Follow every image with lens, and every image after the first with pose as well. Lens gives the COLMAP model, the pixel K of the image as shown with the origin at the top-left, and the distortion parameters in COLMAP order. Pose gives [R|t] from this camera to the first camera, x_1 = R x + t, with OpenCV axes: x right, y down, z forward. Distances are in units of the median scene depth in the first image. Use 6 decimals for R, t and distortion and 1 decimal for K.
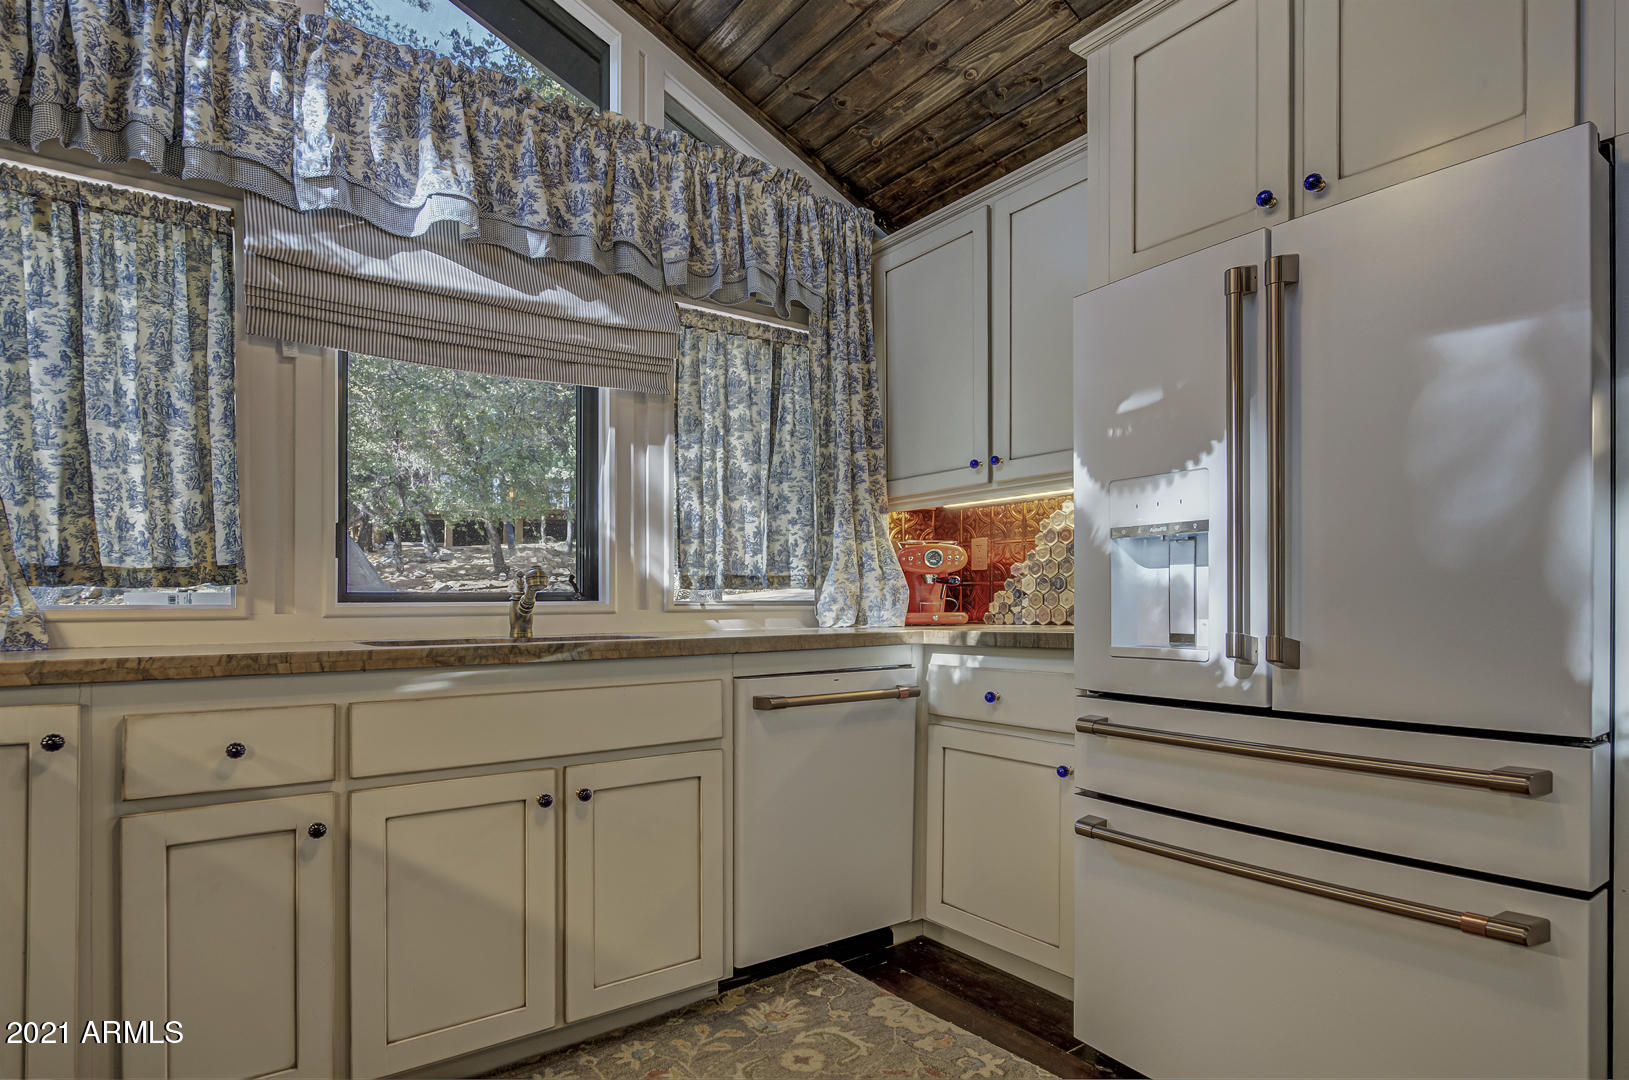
lens RADIAL K [[873.5, 0, 839.1], [0, 873.5, 605.6], [0, 0, 1]] dist [-0.011496, 0.004930]
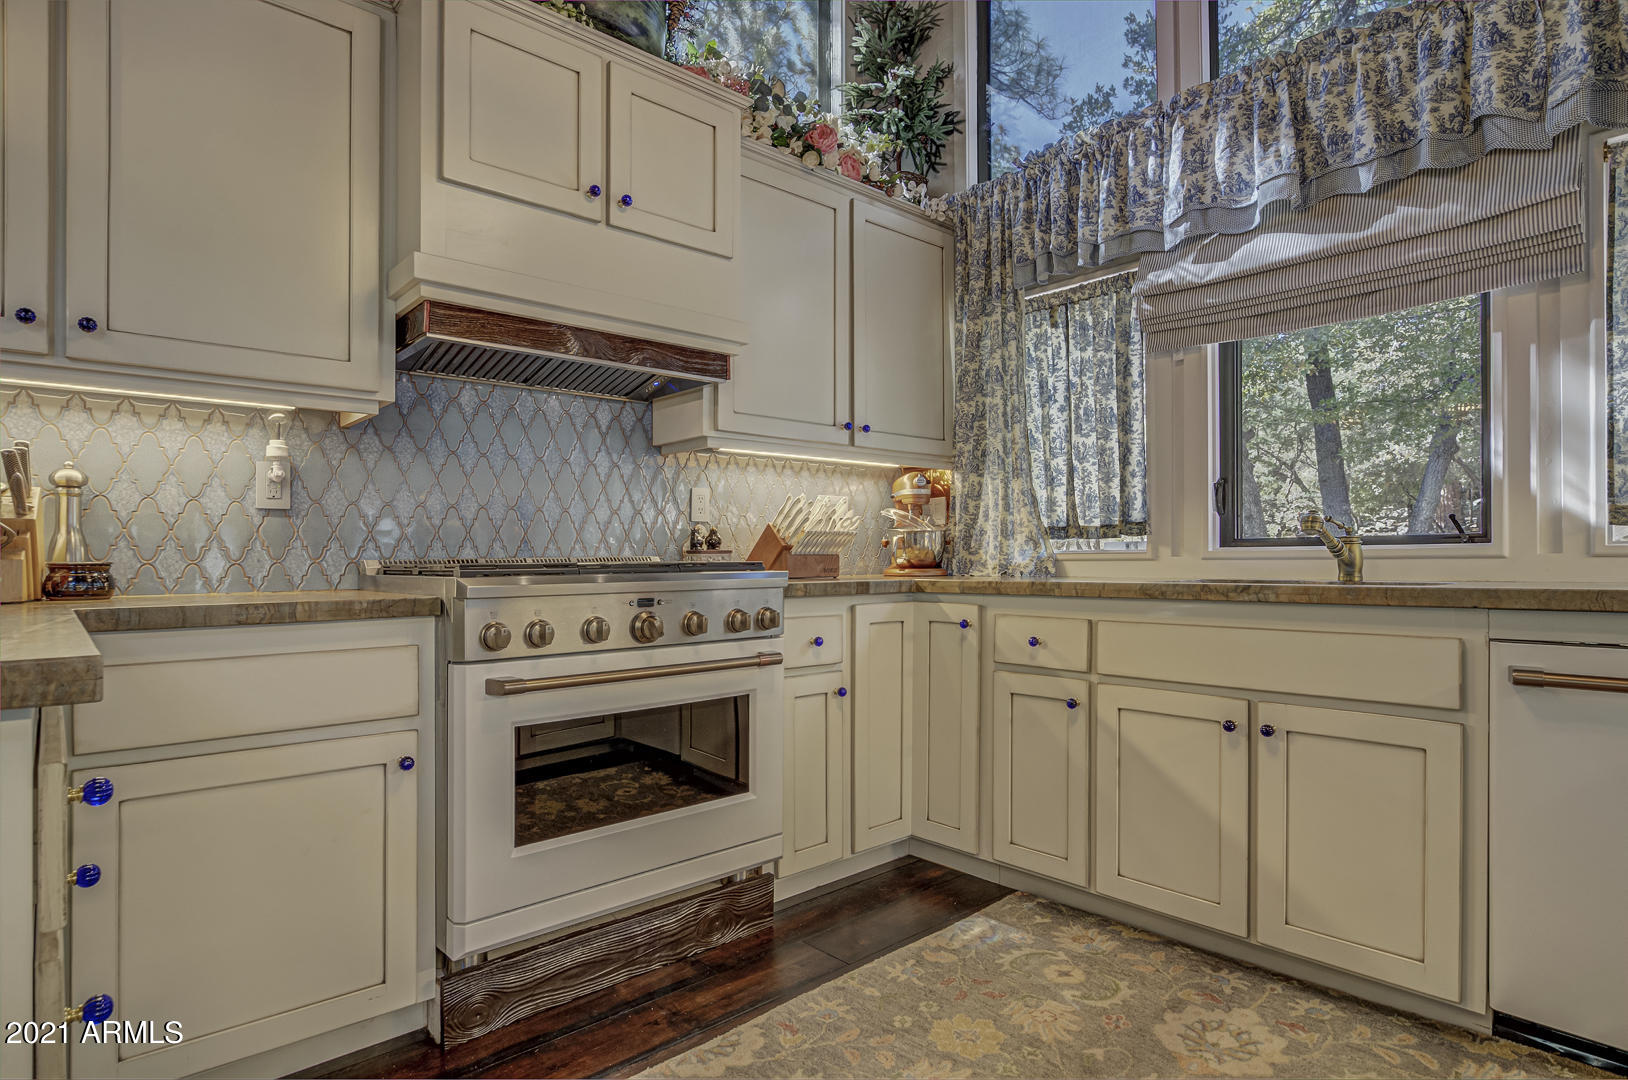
lens RADIAL K [[873.0, 0, 776.0], [0, 873.0, 549.5], [0, 0, 1]] dist [-0.011496, 0.004930]
pose [[0.064930, -0.003628, -0.997883, 0.603819], [0.004516, 0.999984, -0.003342, 0.000457], [0.997880, -0.004290, 0.064945, 0.292993]]
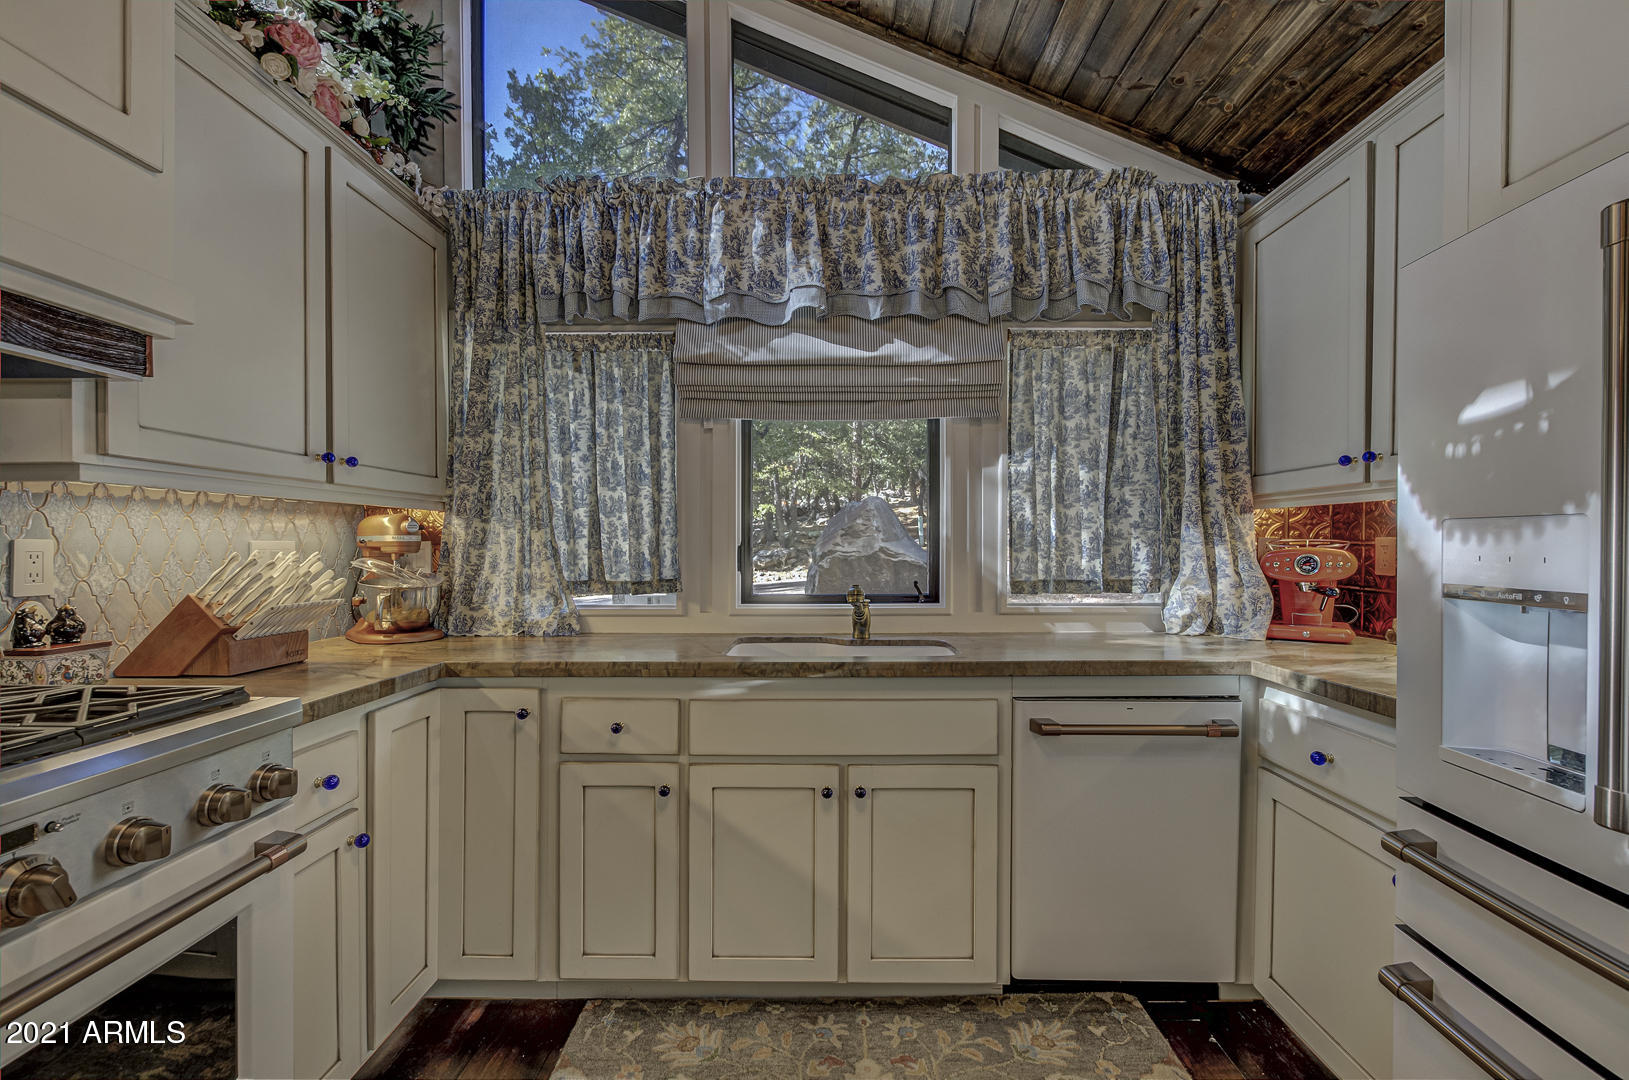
lens RADIAL K [[729.0, 0, 825.5], [0, 729.0, 552.5], [0, 0, 1]] dist [0.007618, -0.002236]
pose [[0.795745, 0.010470, -0.605541, 0.218665], [-0.001875, 0.999888, 0.014824, -0.099902], [0.605629, -0.010660, 0.795676, 0.169590]]
